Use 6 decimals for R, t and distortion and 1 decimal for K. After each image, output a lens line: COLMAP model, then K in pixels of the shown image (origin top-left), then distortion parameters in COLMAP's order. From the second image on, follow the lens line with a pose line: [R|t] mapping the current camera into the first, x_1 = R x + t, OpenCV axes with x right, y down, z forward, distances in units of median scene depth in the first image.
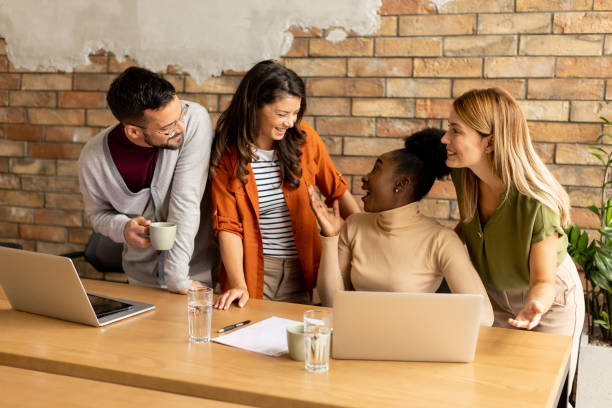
lens RADIAL K [[885.4, 0, 305.7], [0, 885.4, 205.3], [0, 0, 1]] dist [0.014328, 0.000000]
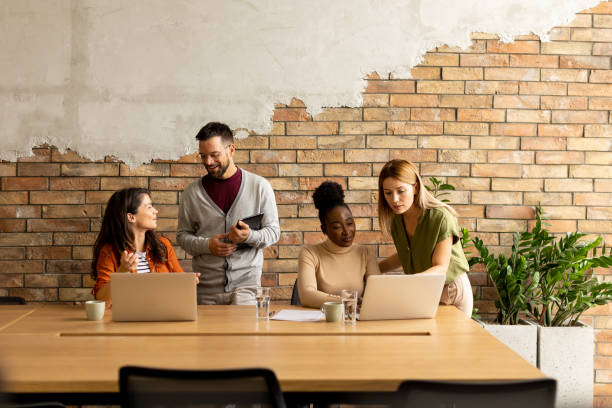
lens RADIAL K [[885.4, 0, 307.1], [0, 885.4, 202.9], [0, 0, 1]] dist [0.014328, 0.000000]
pose [[0.914121, -0.021120, 0.404891, -0.459998], [0.069523, 0.992016, -0.105216, 0.077652], [-0.399436, 0.124330, 0.908291, -0.336833]]
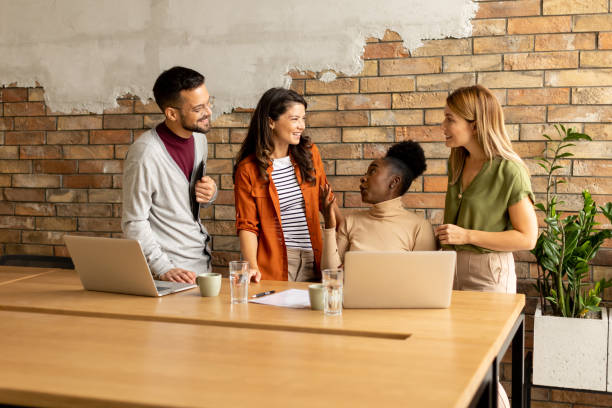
lens RADIAL K [[885.4, 0, 305.2], [0, 885.4, 203.8], [0, 0, 1]] dist [0.014328, 0.000000]
pose [[0.999171, -0.022546, 0.033907, -0.042646], [0.024918, 0.997147, -0.071257, 0.069381], [-0.032204, 0.072043, 0.996882, -0.202528]]
